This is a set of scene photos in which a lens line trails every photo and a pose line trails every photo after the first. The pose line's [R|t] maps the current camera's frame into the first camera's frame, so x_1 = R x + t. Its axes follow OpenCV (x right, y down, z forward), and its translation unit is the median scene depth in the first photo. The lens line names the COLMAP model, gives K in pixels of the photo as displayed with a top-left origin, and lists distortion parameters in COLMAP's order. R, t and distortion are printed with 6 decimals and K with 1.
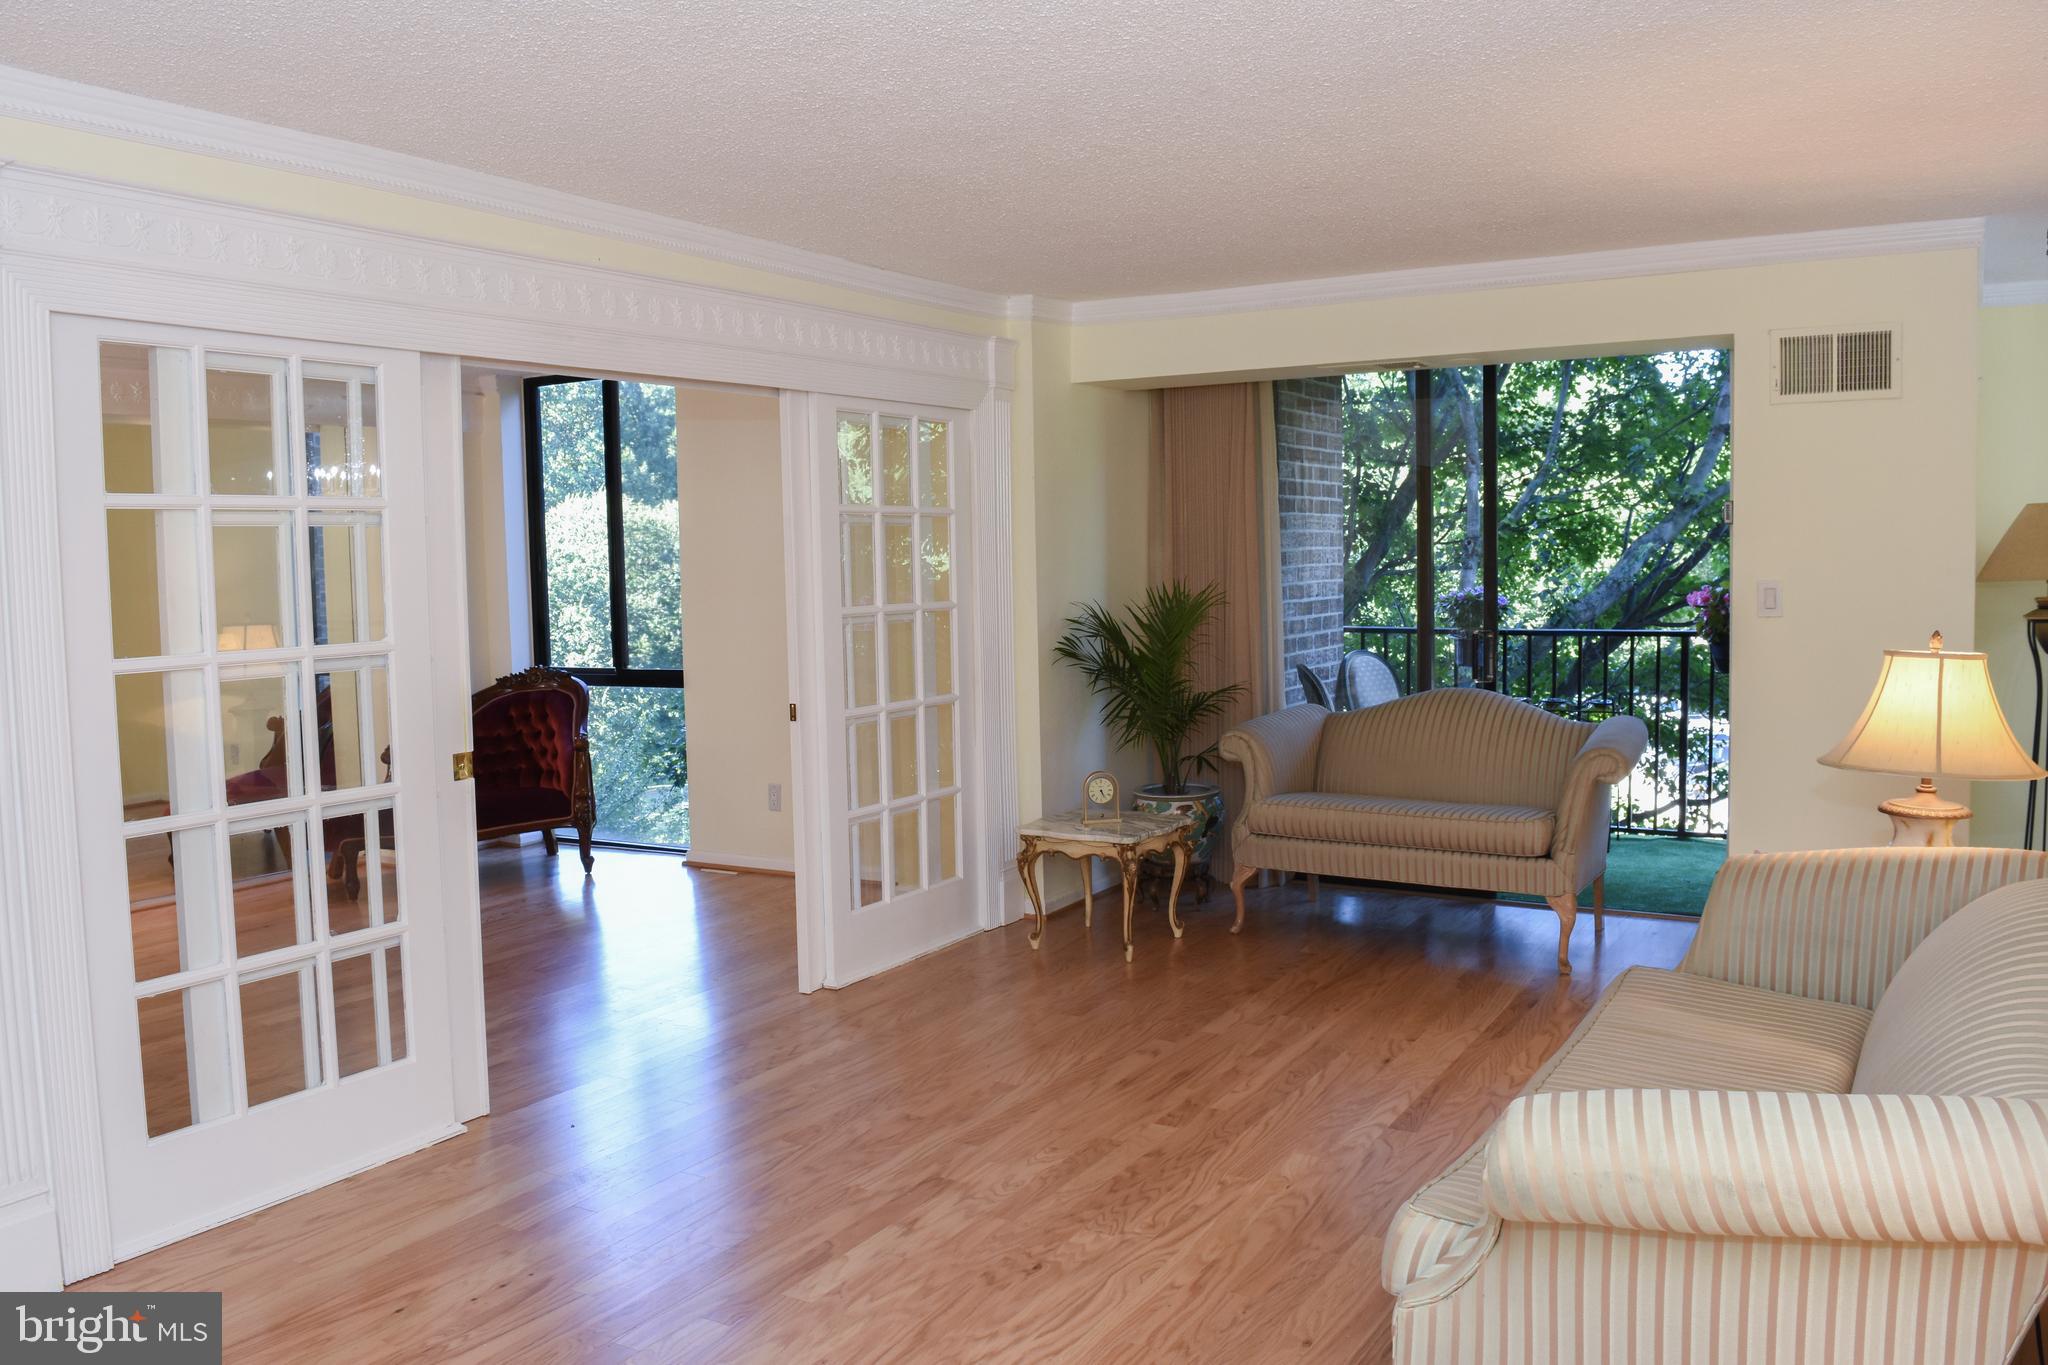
lens RADIAL K [[1606.4, 0, 1037.3], [0, 1606.4, 678.8], [0, 0, 1]] dist [-0.097001, 0.021434]
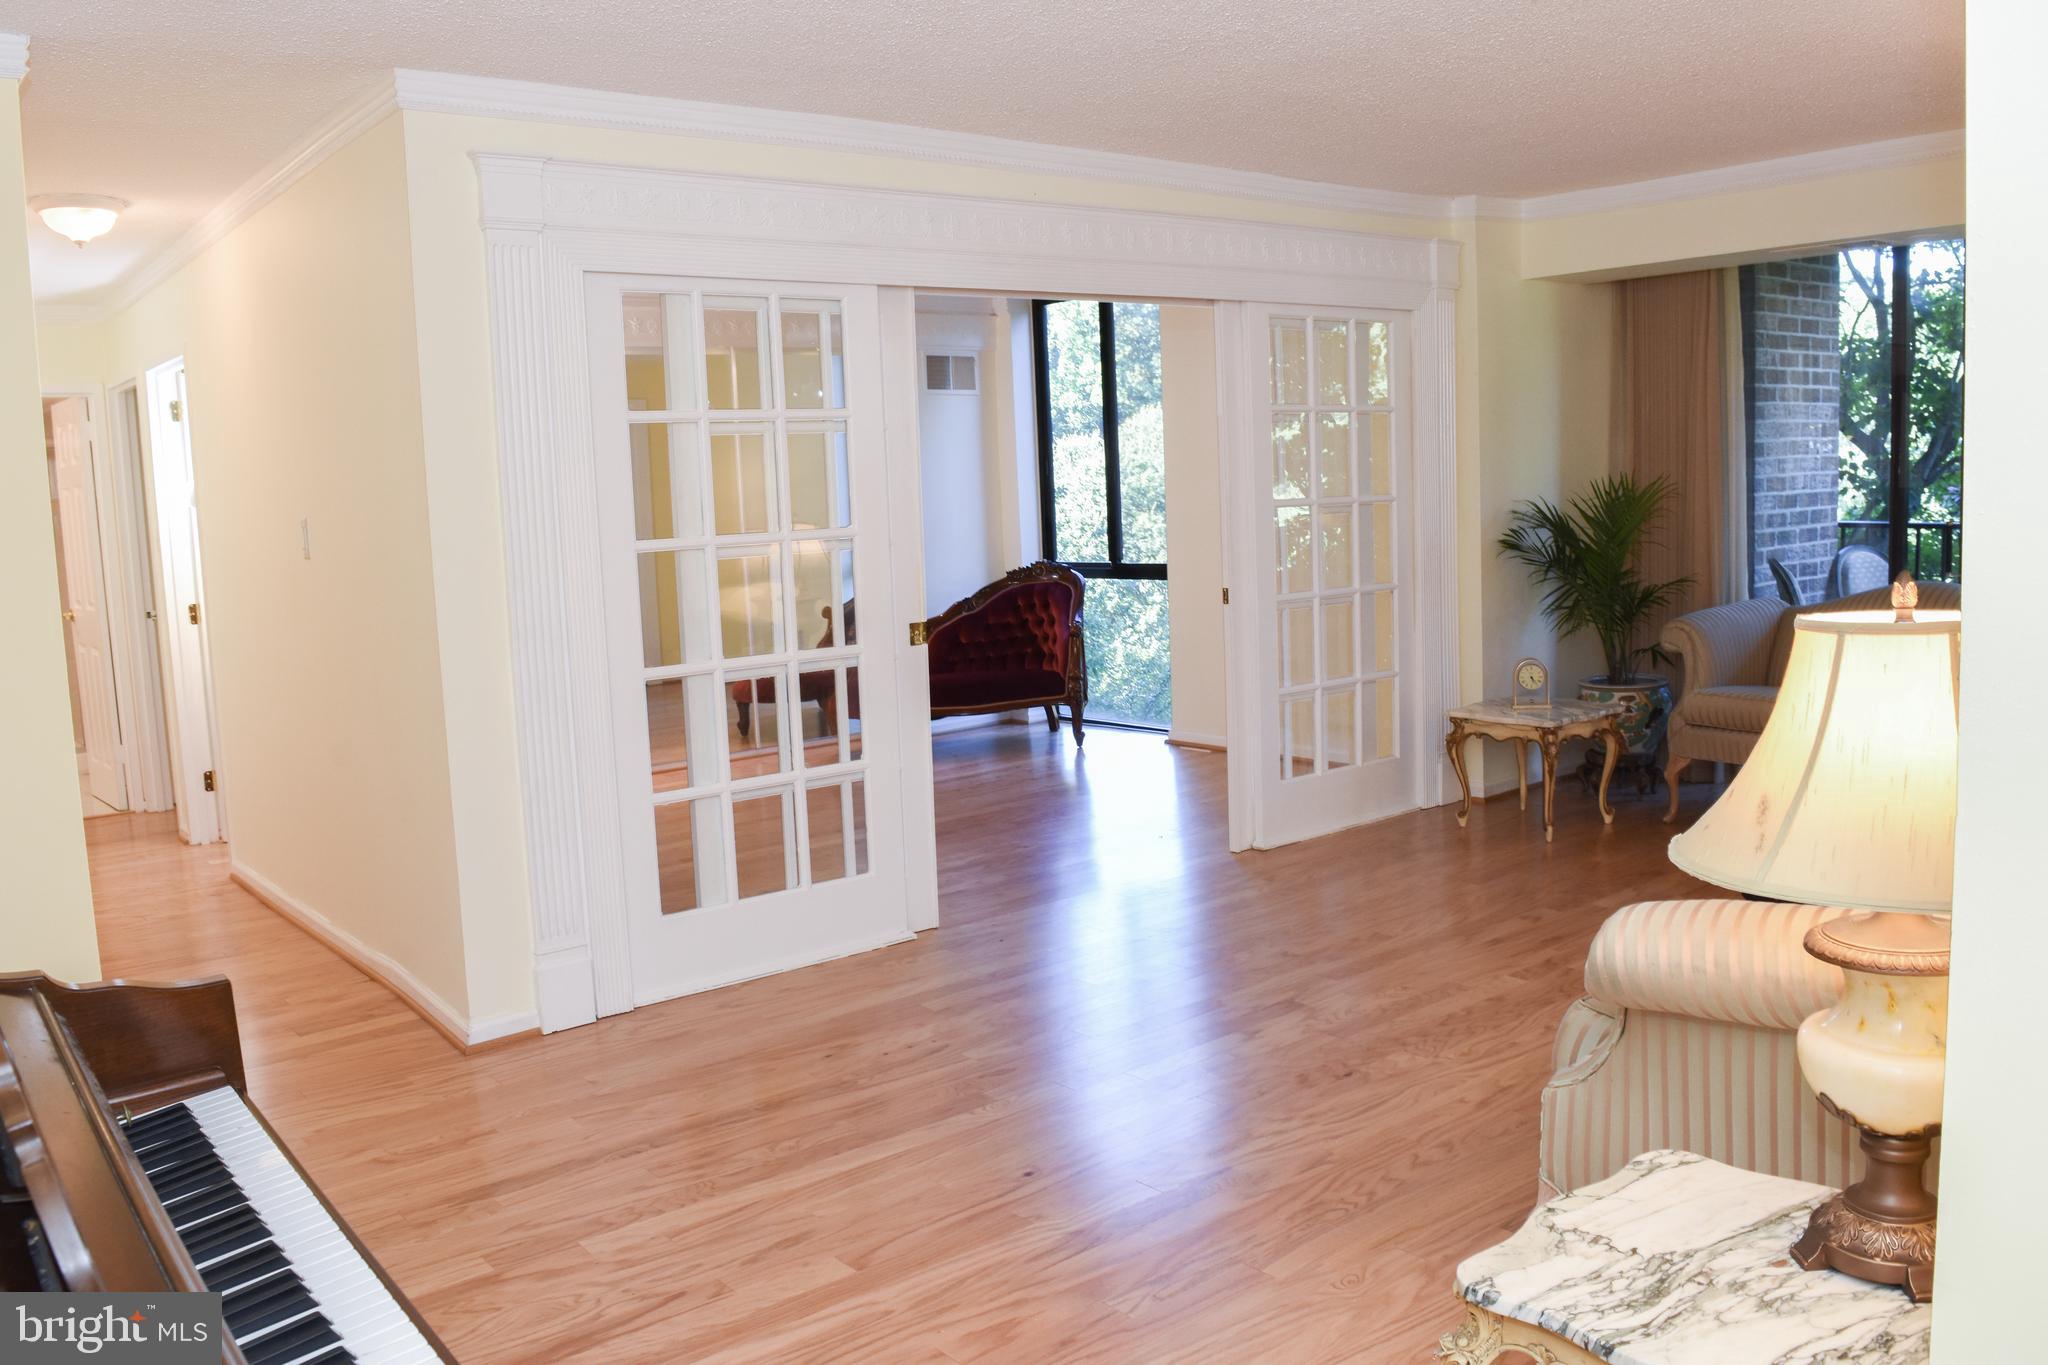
lens RADIAL K [[1606.4, 0, 1032.5], [0, 1606.4, 676.7], [0, 0, 1]] dist [-0.097001, 0.021434]
pose [[0.936160, 0.023728, -0.350774, 0.093302], [-0.004223, 0.998407, 0.056267, 0.012642], [0.351550, -0.051194, 0.934768, -0.065000]]
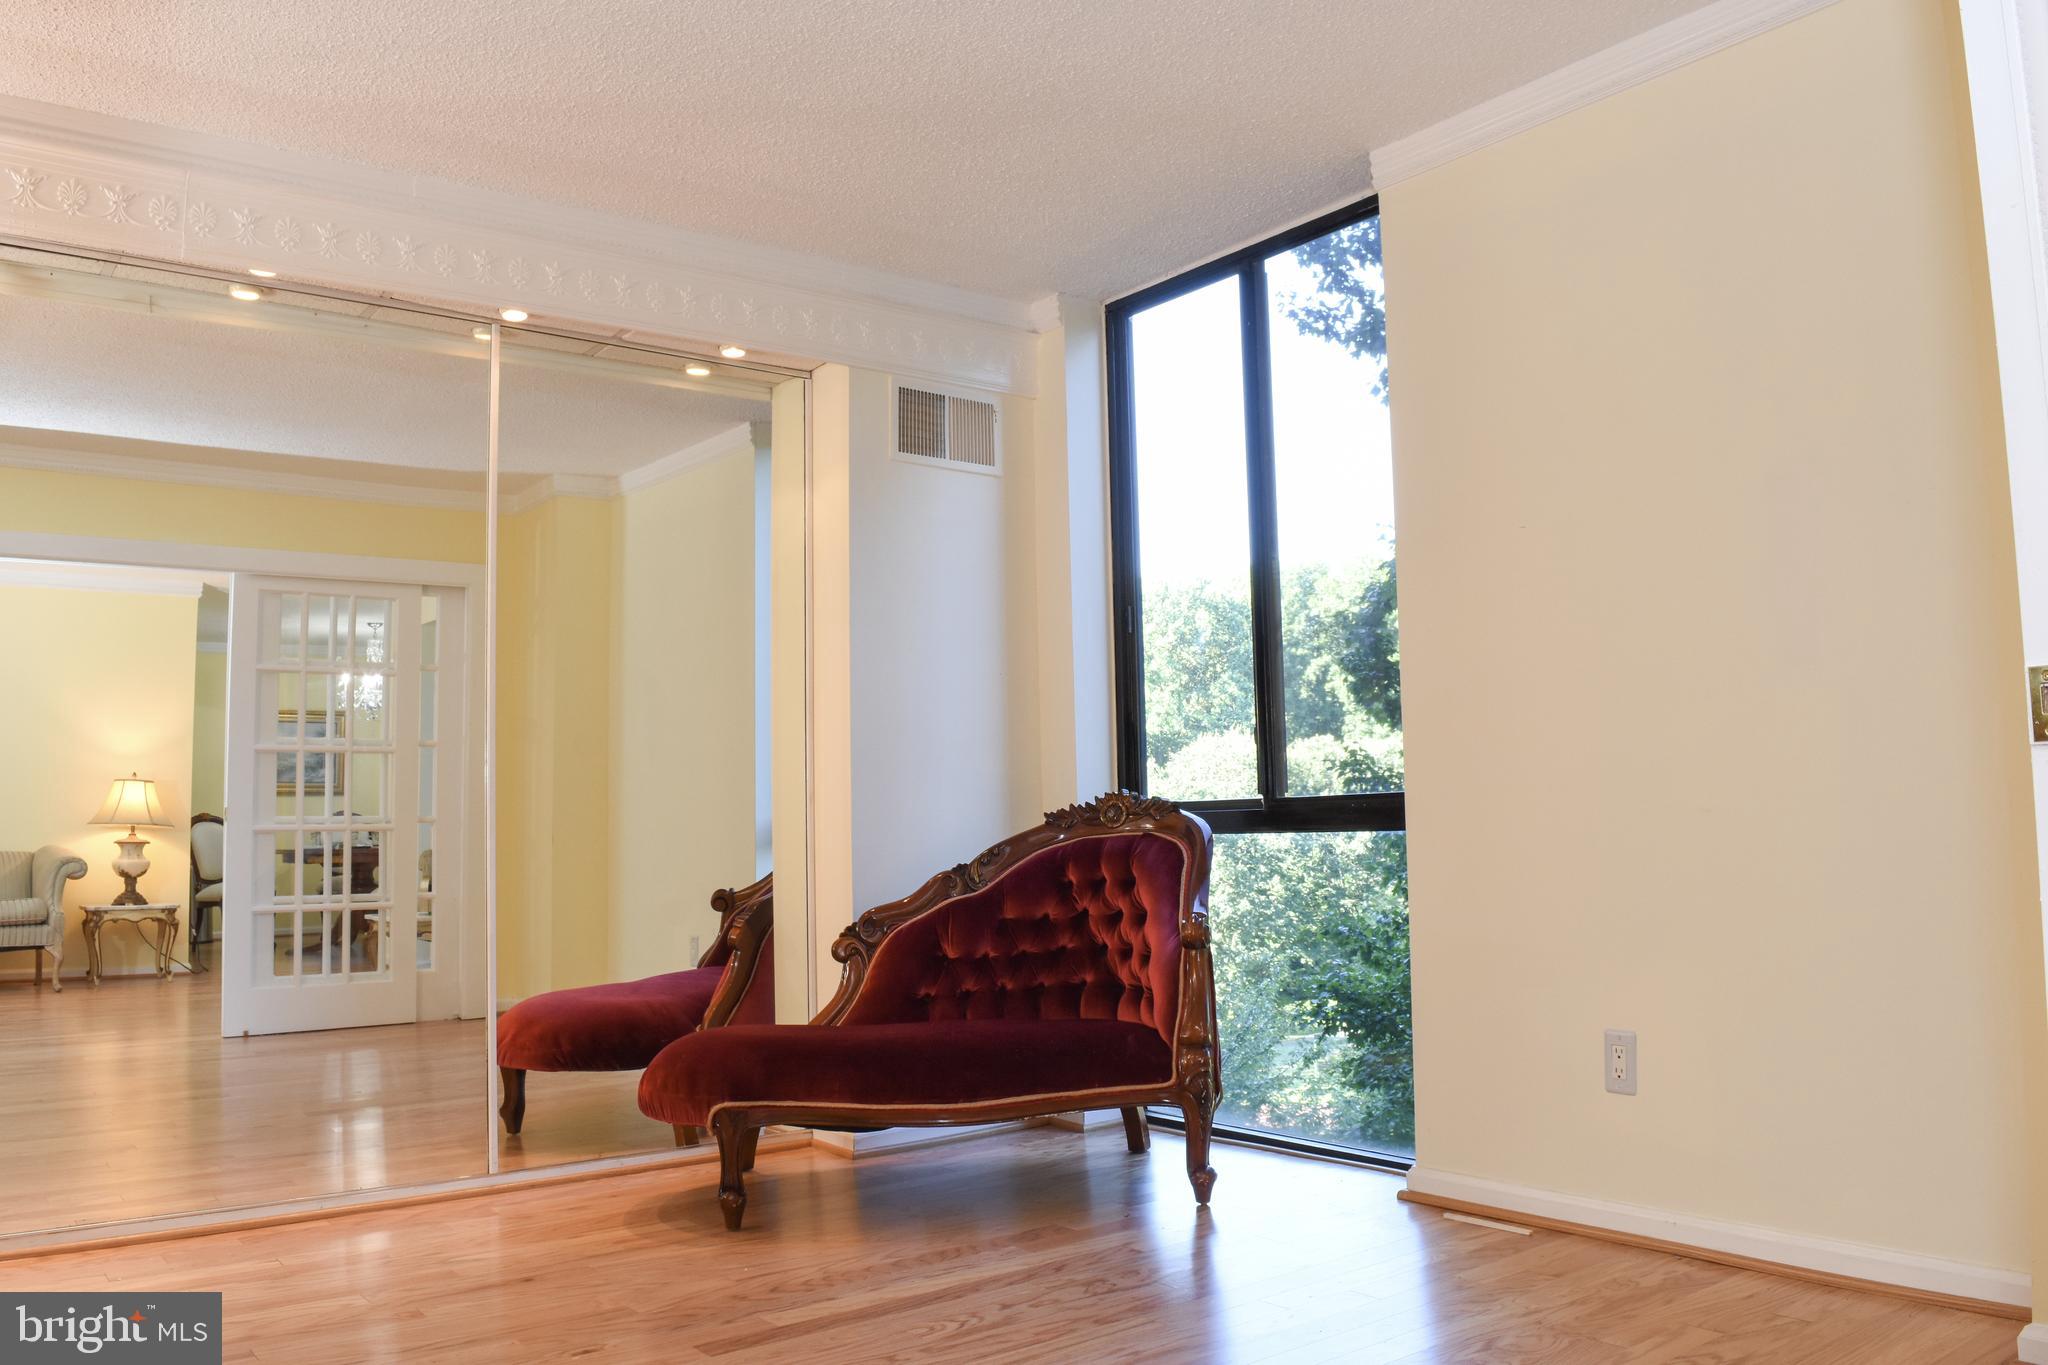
lens RADIAL K [[1606.4, 0, 1022.9], [0, 1606.4, 686.3], [0, 0, 1]] dist [-0.097001, 0.021434]
pose [[0.922508, -0.029218, -0.384870, -0.172062], [-0.029432, 0.988903, -0.145620, 0.046930], [0.384853, 0.145663, 0.911411, 0.623645]]
